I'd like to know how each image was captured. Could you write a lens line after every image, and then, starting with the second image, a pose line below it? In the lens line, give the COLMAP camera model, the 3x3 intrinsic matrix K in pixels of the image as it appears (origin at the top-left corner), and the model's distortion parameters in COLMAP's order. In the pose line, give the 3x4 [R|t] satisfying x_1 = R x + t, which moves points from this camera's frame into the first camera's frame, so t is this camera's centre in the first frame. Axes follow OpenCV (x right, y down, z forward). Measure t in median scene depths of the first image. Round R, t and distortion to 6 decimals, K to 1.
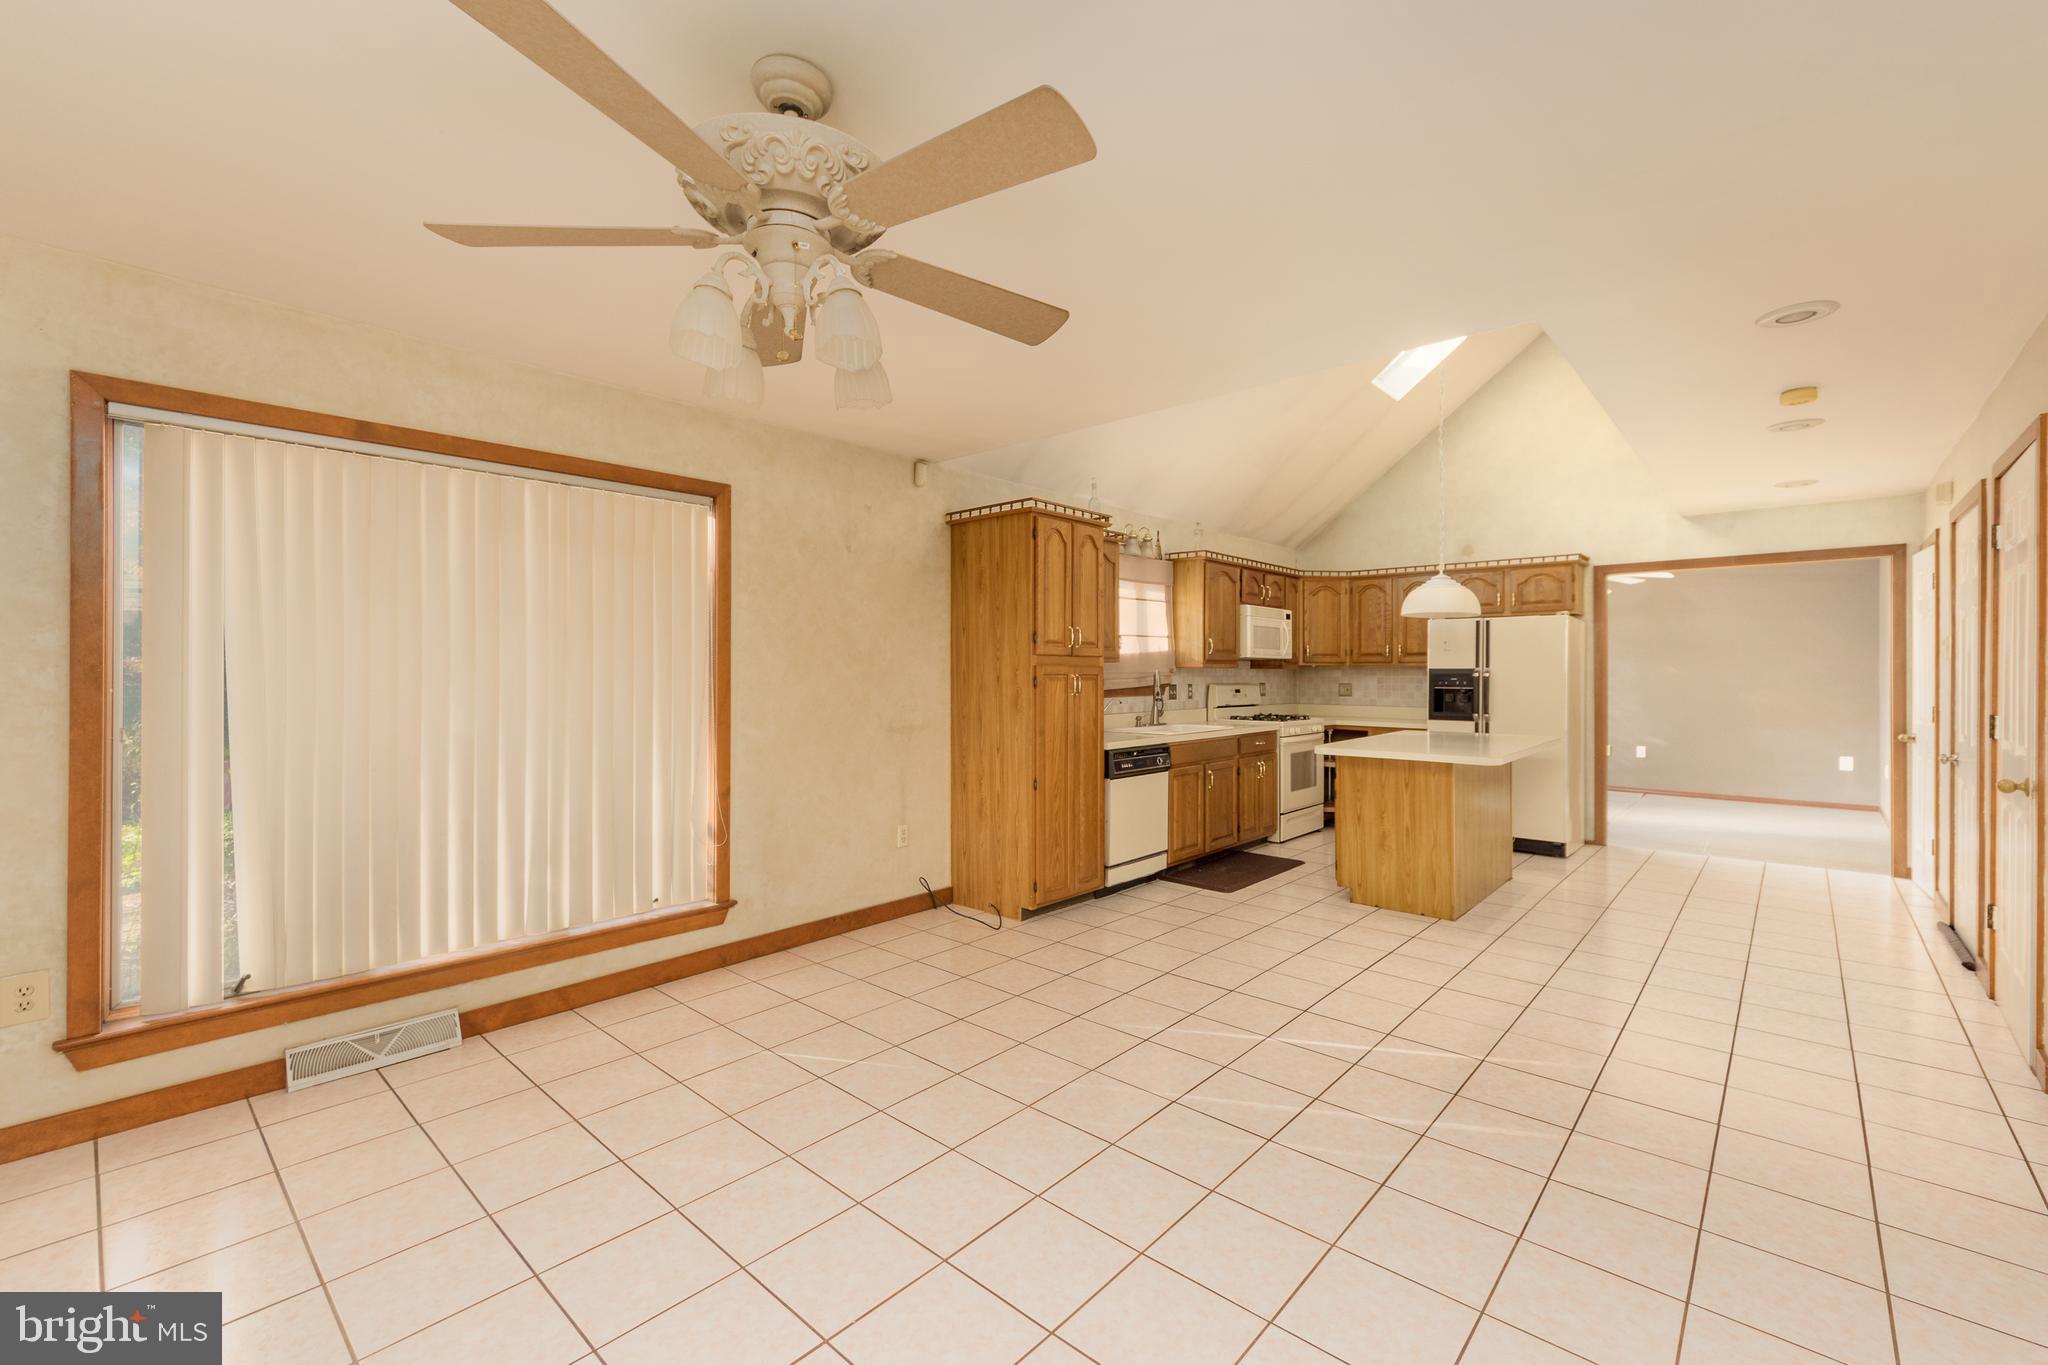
lens RADIAL K [[881.6, 0, 1014.7], [0, 881.6, 671.9], [0, 0, 1]] dist [-0.009877, -0.000952]
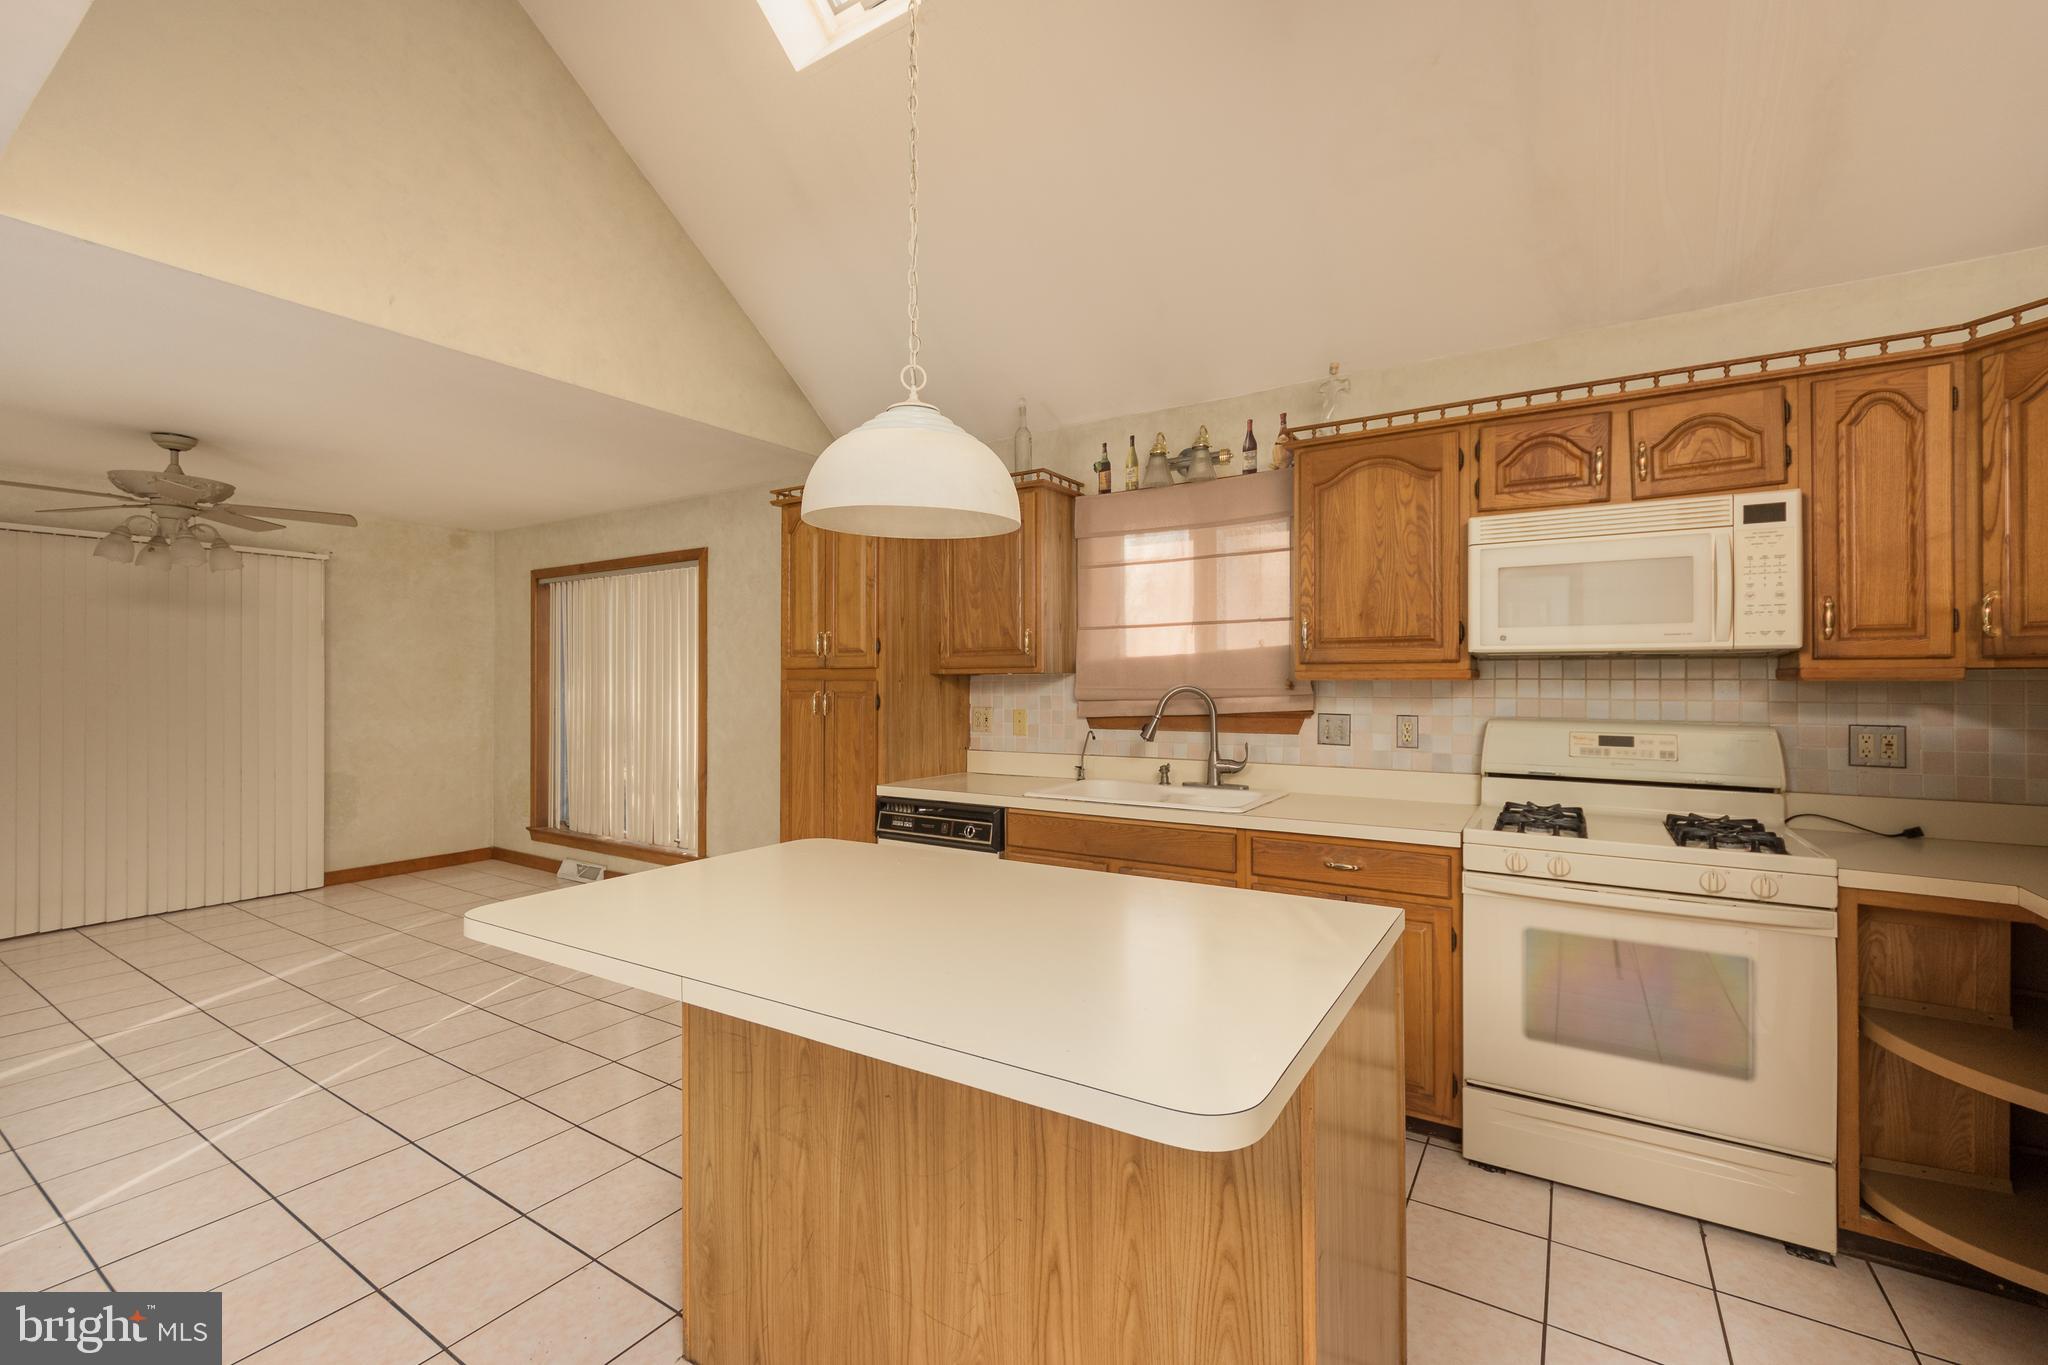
lens RADIAL K [[881.6, 0, 1026.1], [0, 881.6, 663.8], [0, 0, 1]] dist [-0.009877, -0.000952]
pose [[0.149201, -0.020962, -0.988585, 0.647182], [0.001129, 0.999778, -0.021029, -0.003616], [0.988806, 0.002022, 0.149192, 0.776714]]
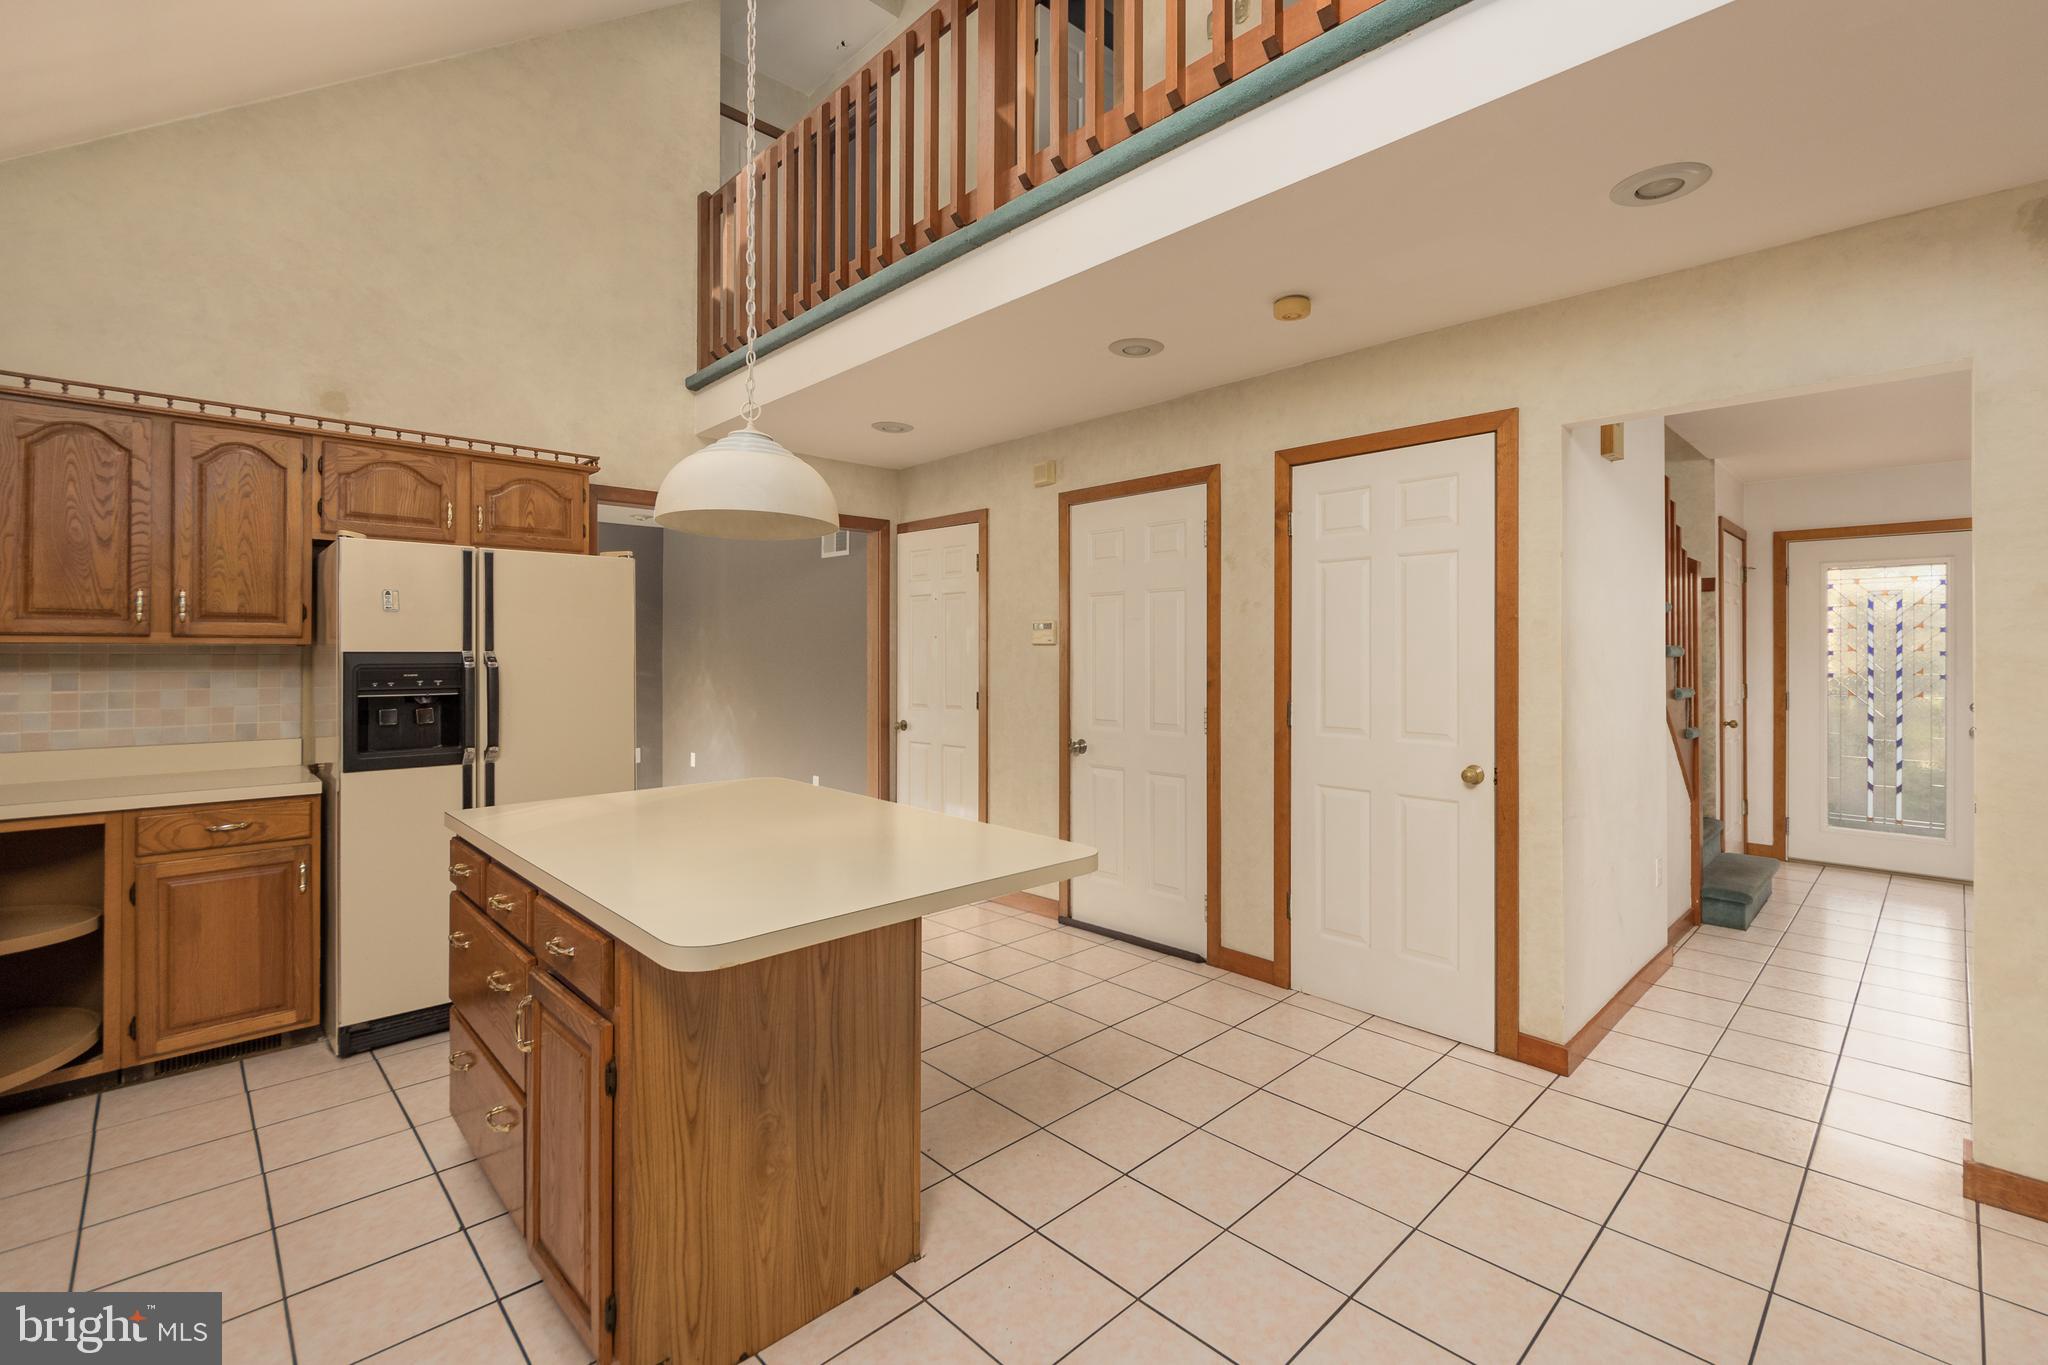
lens RADIAL K [[881.6, 0, 1083.7], [0, 881.6, 661.9], [0, 0, 1]] dist [-0.009877, -0.000952]
pose [[0.027986, -0.011876, 0.999538, 0.060585], [-0.000537, 0.999929, 0.011895, -0.004355], [-0.999608, -0.000870, 0.027977, 0.649405]]
